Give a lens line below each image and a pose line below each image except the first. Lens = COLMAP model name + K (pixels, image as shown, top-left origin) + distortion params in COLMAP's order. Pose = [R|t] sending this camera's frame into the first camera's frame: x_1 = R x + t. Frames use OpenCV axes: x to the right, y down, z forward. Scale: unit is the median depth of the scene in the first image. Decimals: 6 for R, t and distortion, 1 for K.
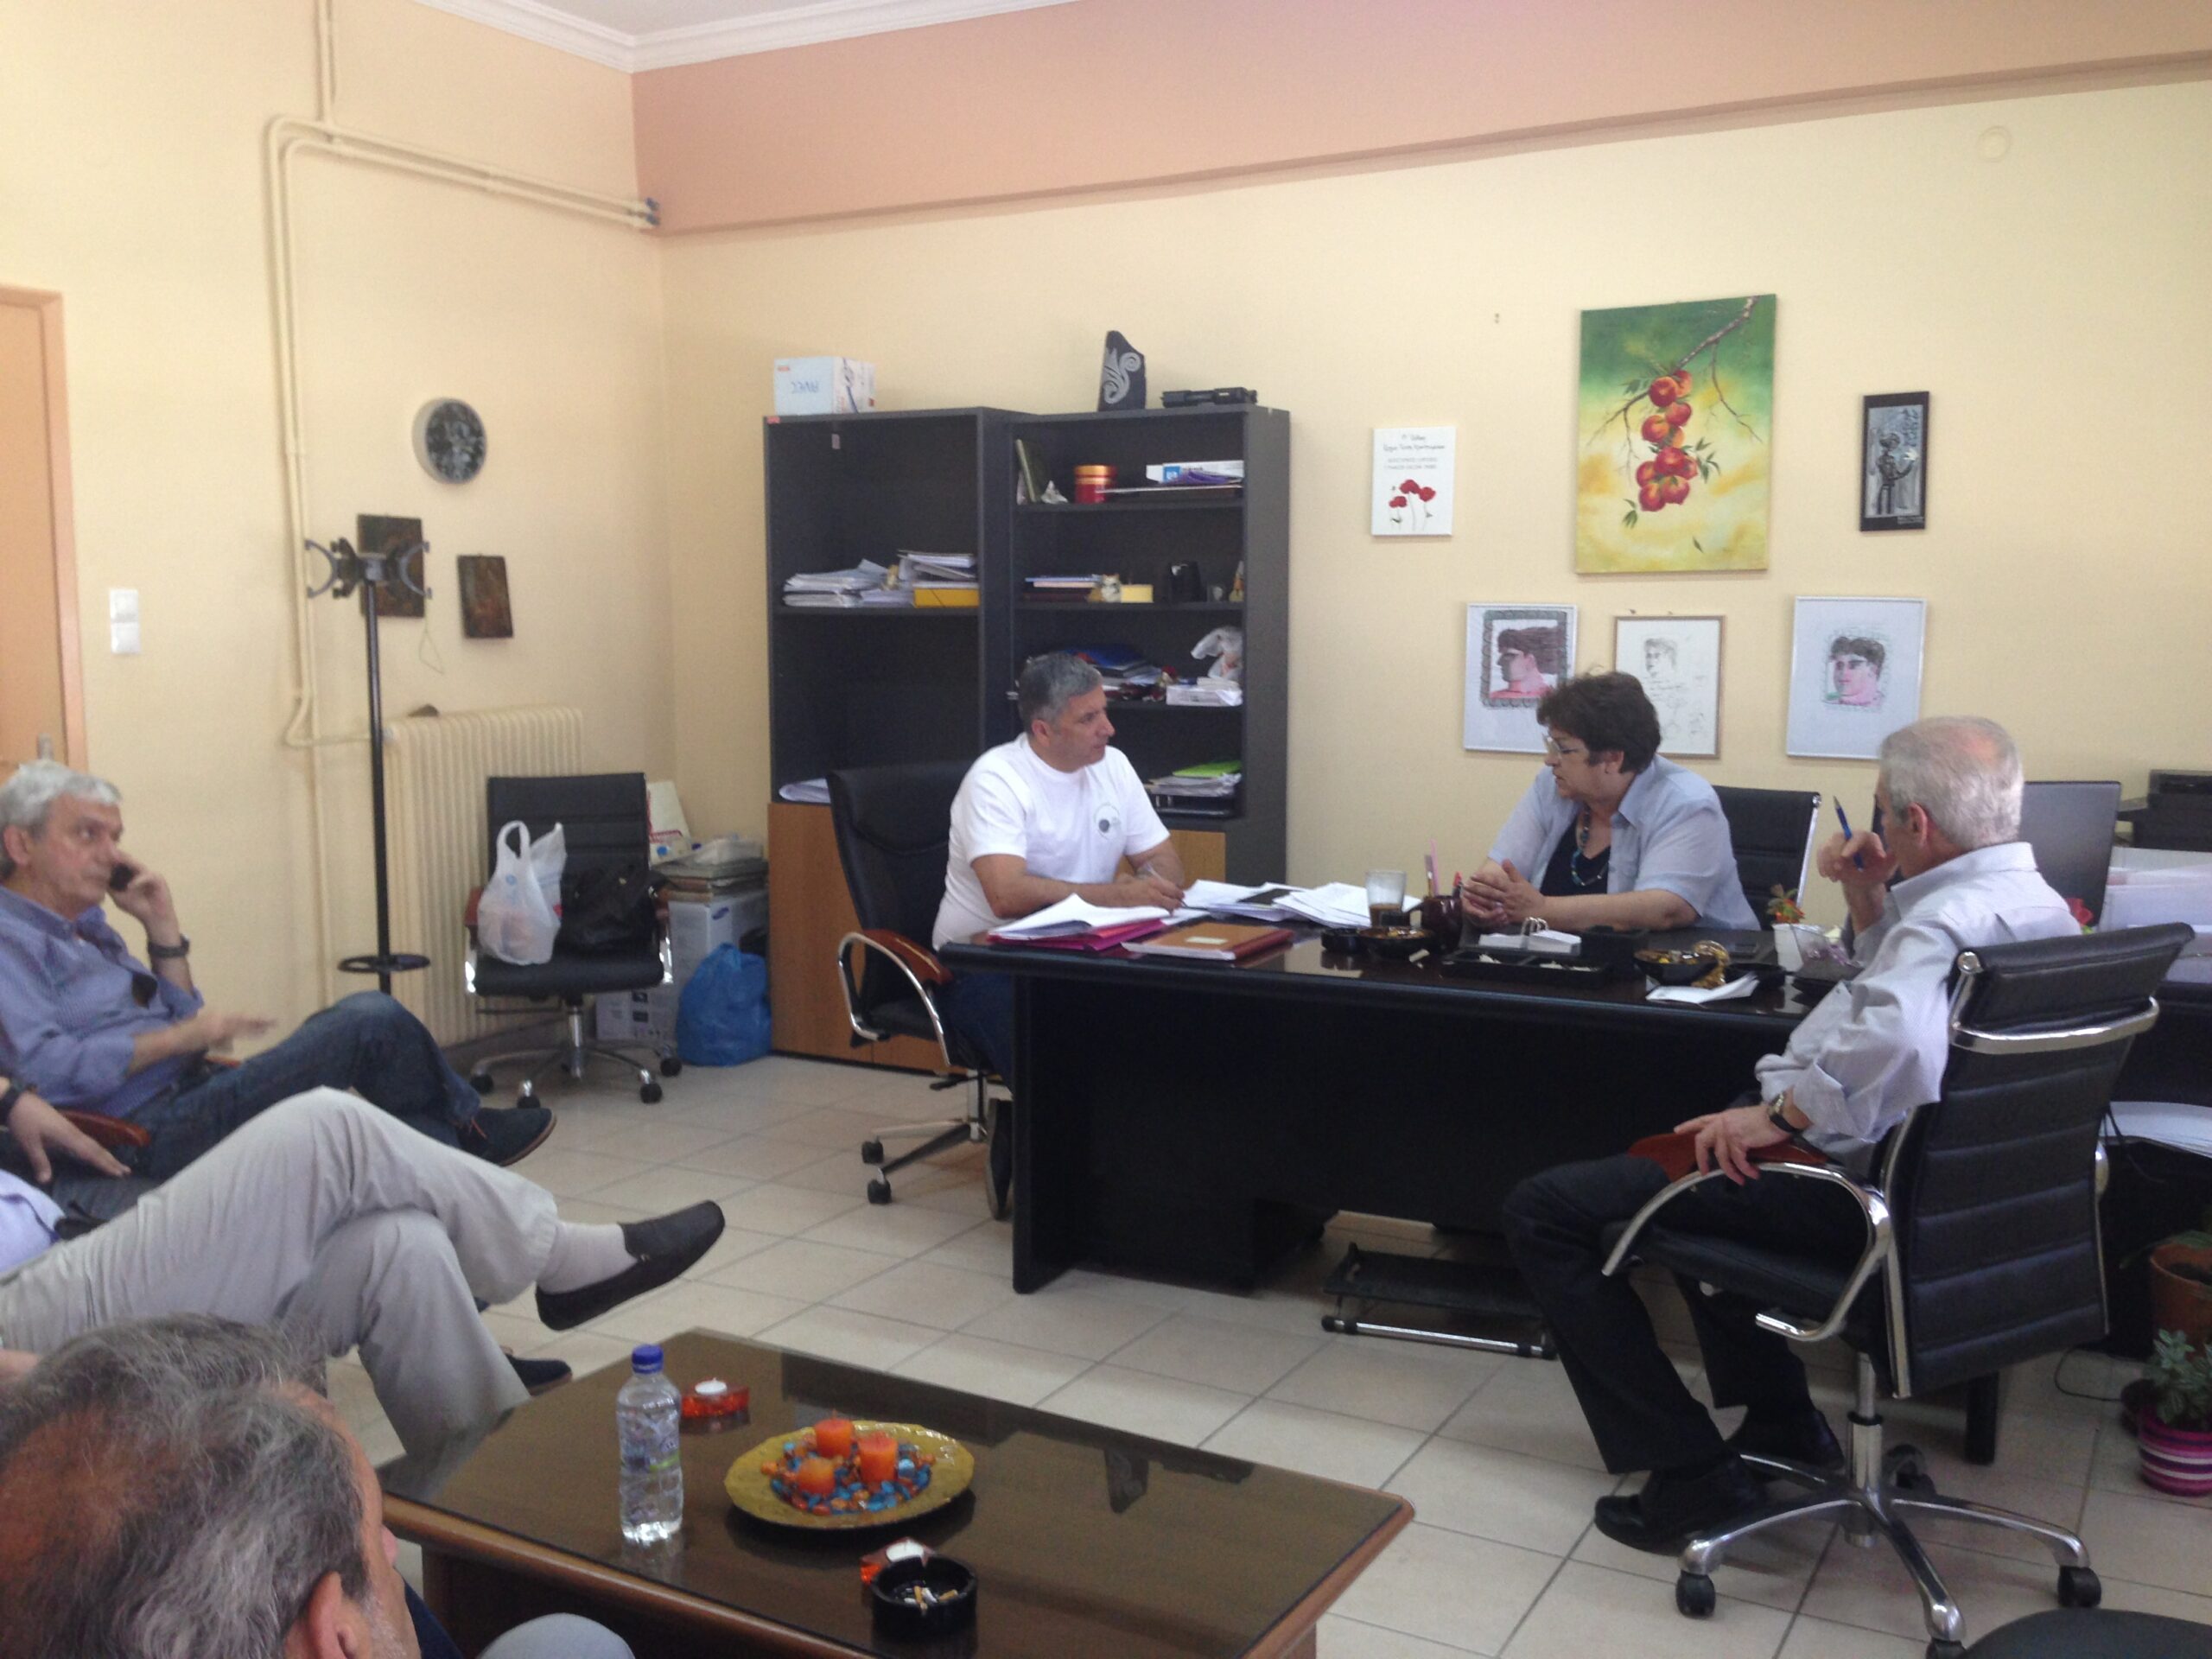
lens RADIAL K [[2079.7, 0, 1109.3], [0, 2079.7, 816.8], [0, 0, 1]] dist [0.067353, 0.000000]
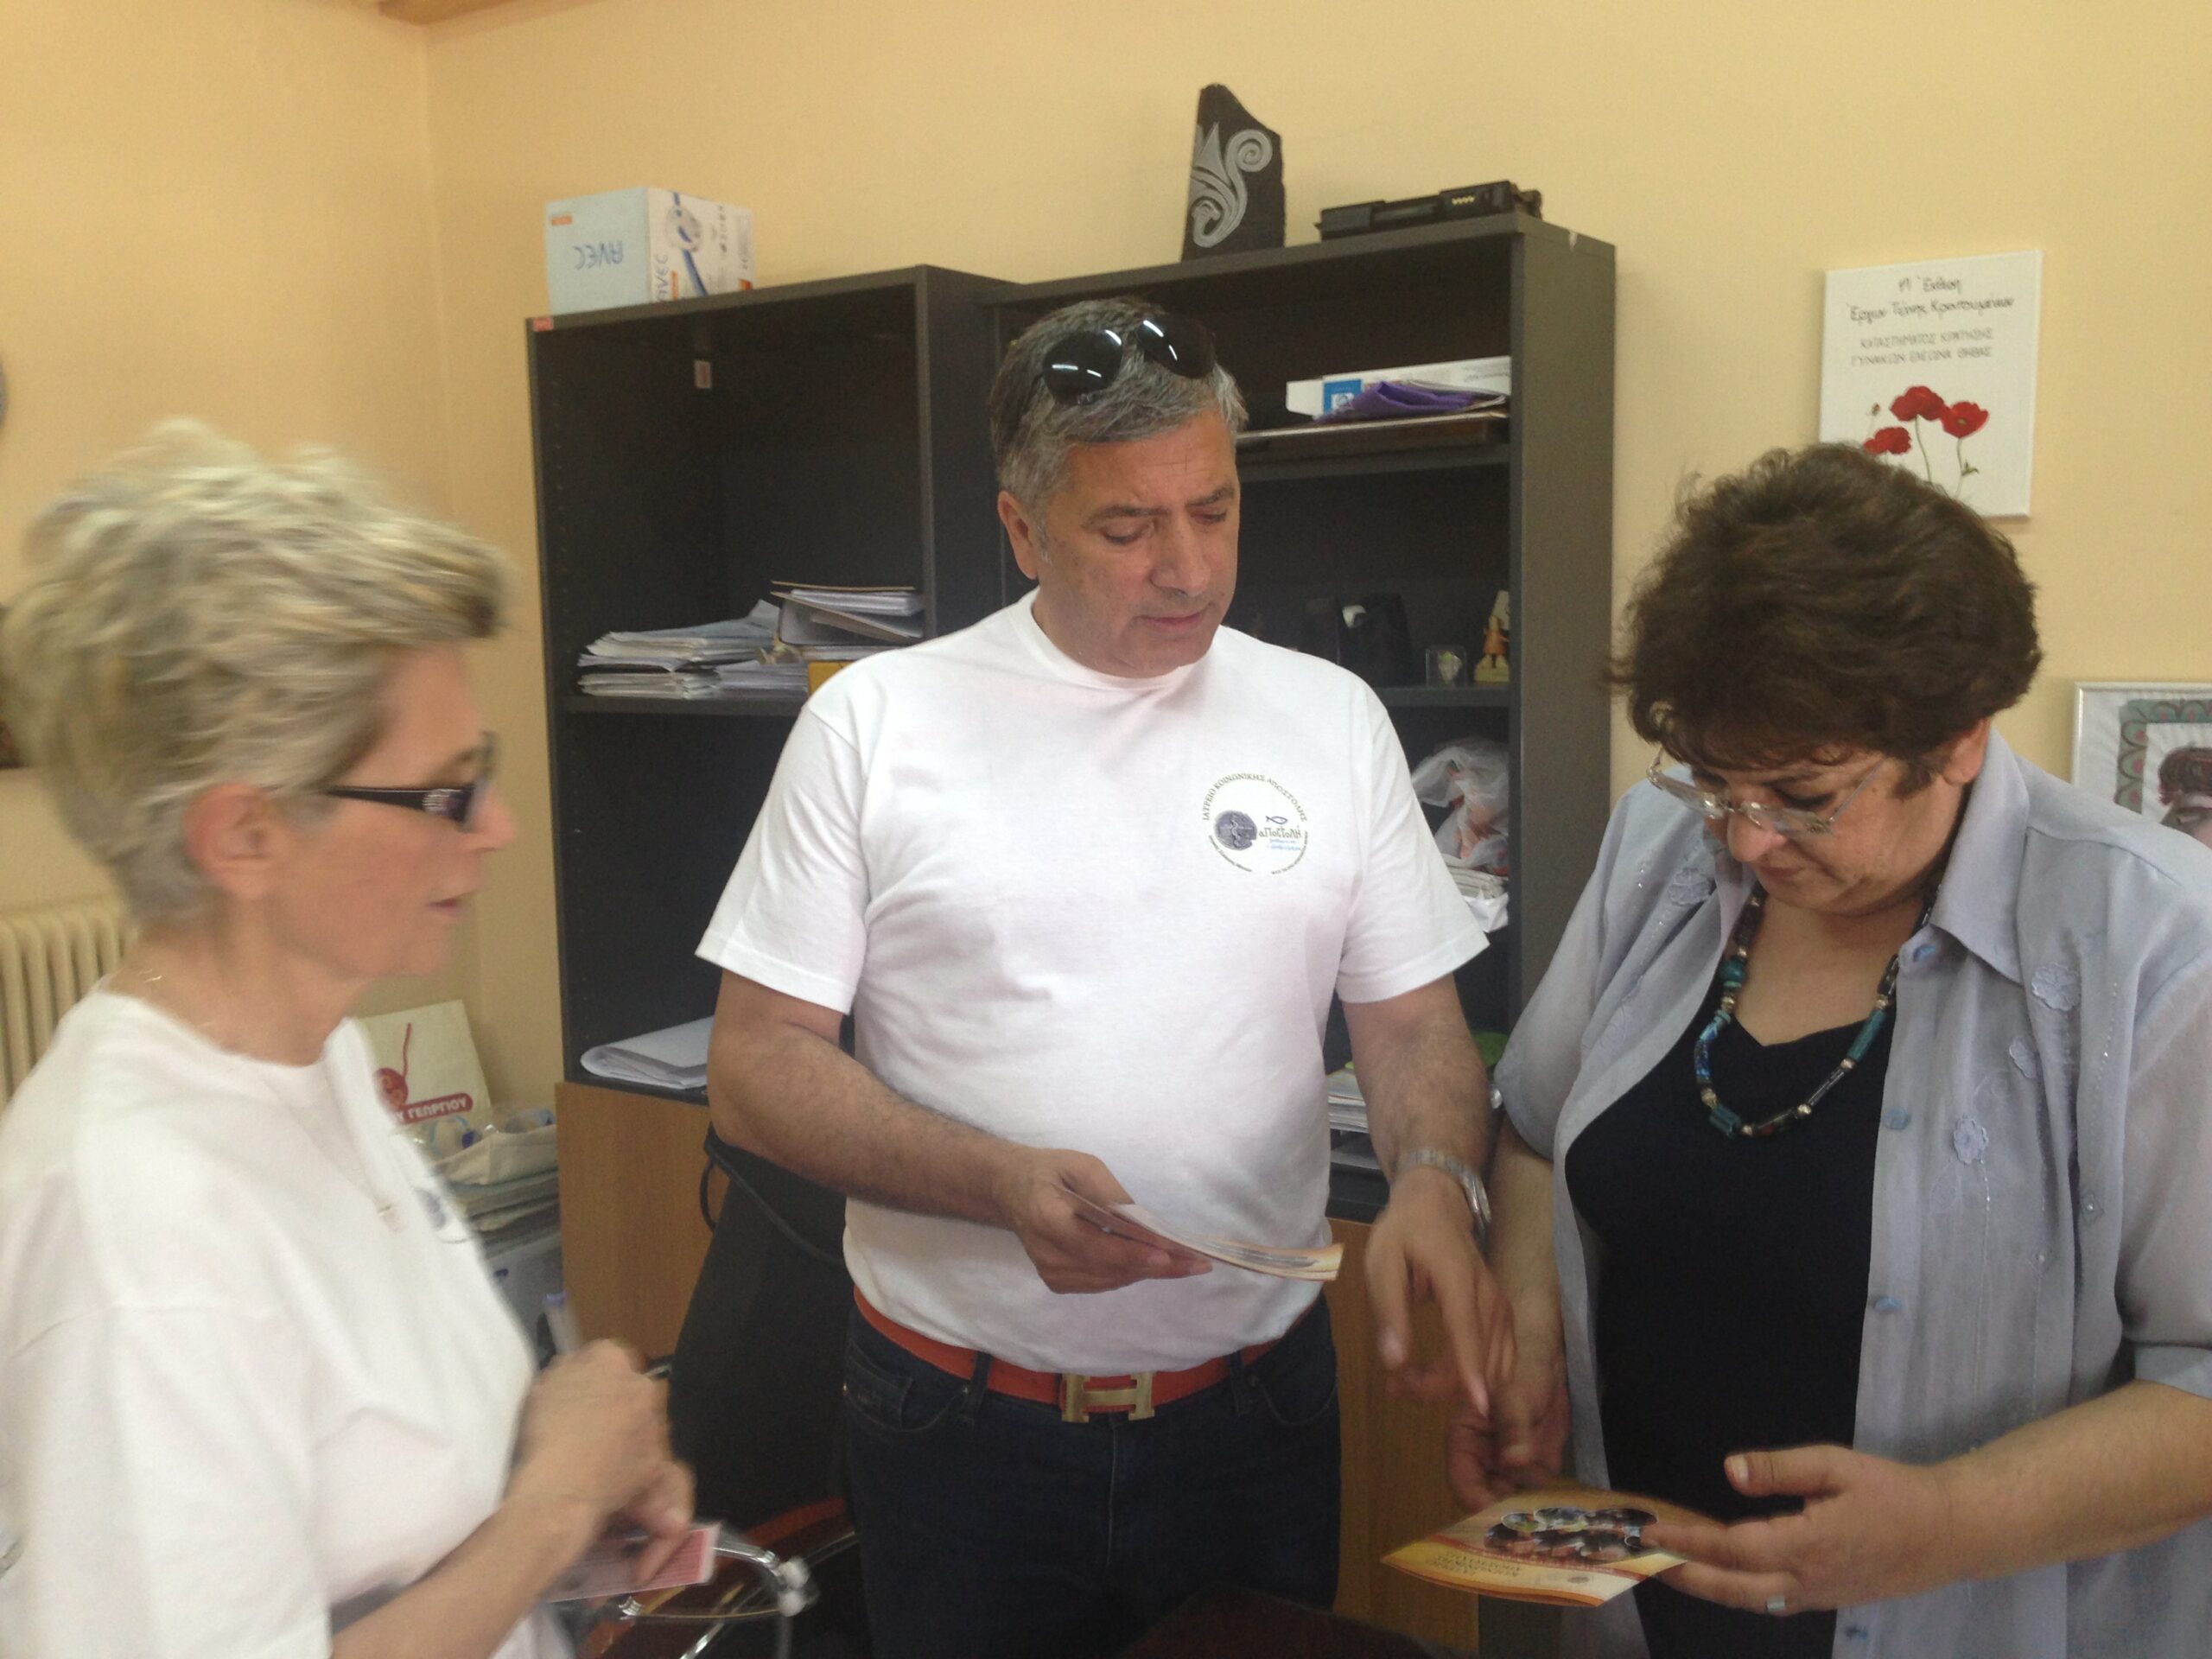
lens RADIAL K [[2079.7, 0, 1110.1], [0, 2079.7, 850.6], [0, 0, 1]] dist [0.067353, 0.000000]
pose [[0.994587, -0.006491, -0.103704, 0.026099], [0.006845, 0.999972, 0.003061, -0.069662], [0.103681, -0.003755, 0.994603, 0.550559]]
